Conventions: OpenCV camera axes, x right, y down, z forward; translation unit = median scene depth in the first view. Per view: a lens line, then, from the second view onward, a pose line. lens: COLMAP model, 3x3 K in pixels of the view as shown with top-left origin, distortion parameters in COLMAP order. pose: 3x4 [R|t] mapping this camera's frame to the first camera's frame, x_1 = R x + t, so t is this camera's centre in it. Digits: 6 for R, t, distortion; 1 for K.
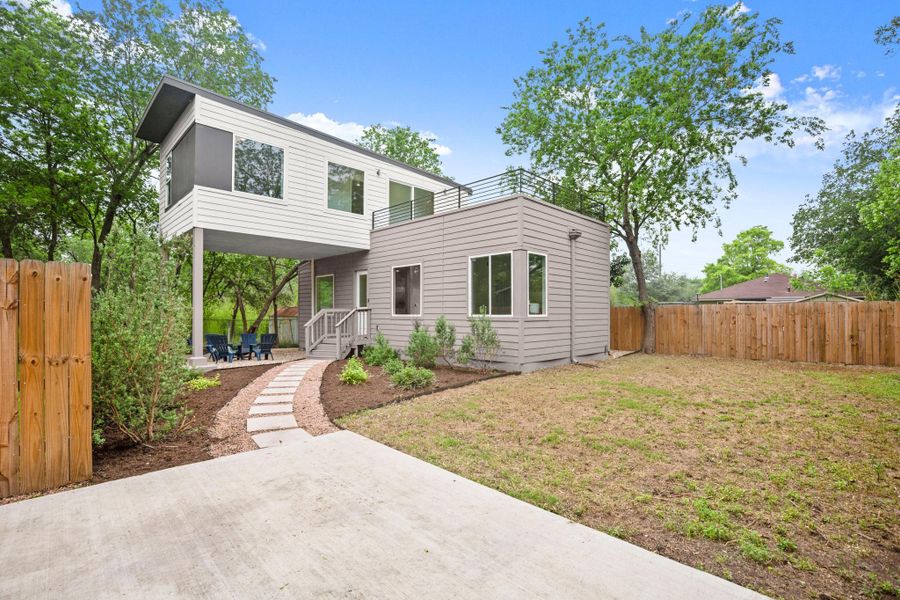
lens RADIAL K [[415.9, 0, 450.5], [0, 415.9, 309.4], [0, 0, 1]] dist [-0.026786, -0.000494]
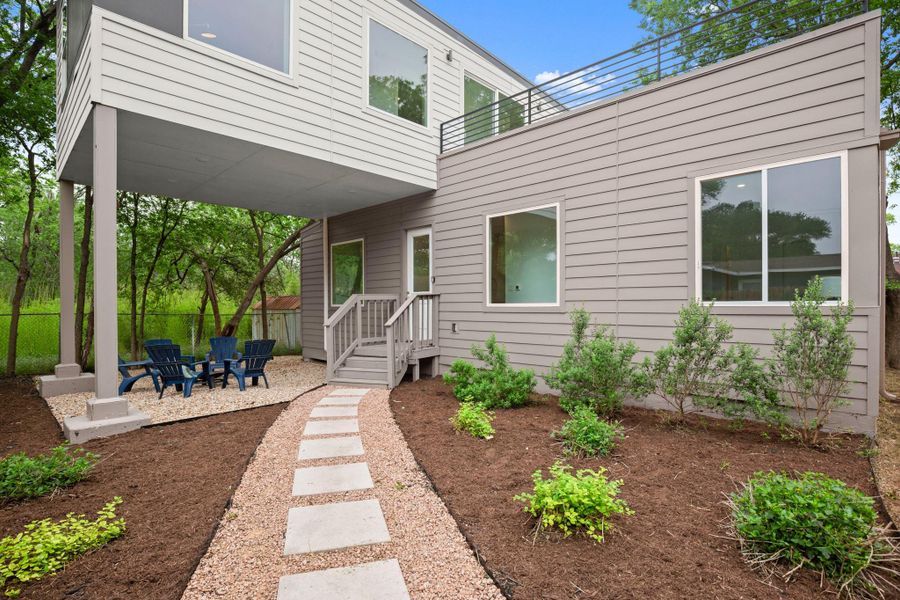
lens RADIAL K [[453.3, 0, 446.7], [0, 453.3, 306.2], [0, 0, 1]] dist [-0.016937, 0.000670]
pose [[0.999993, -0.002734, 0.002531, -0.181510], [0.002713, 0.999962, 0.008305, 0.009973], [-0.002553, -0.008299, 0.999962, 0.378297]]
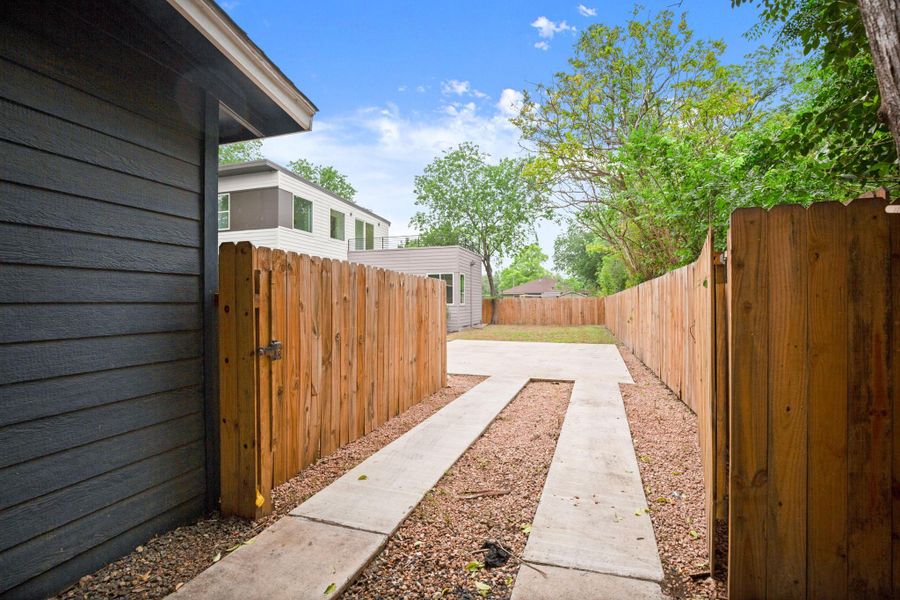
lens RADIAL K [[415.9, 0, 451.8], [0, 415.9, 295.8], [0, 0, 1]] dist [-0.026786, -0.000494]
pose [[0.891981, 0.003032, 0.452064, -0.548498], [0.001549, 0.999951, -0.009763, -0.003847], [-0.452071, 0.009408, 0.891932, -0.580952]]
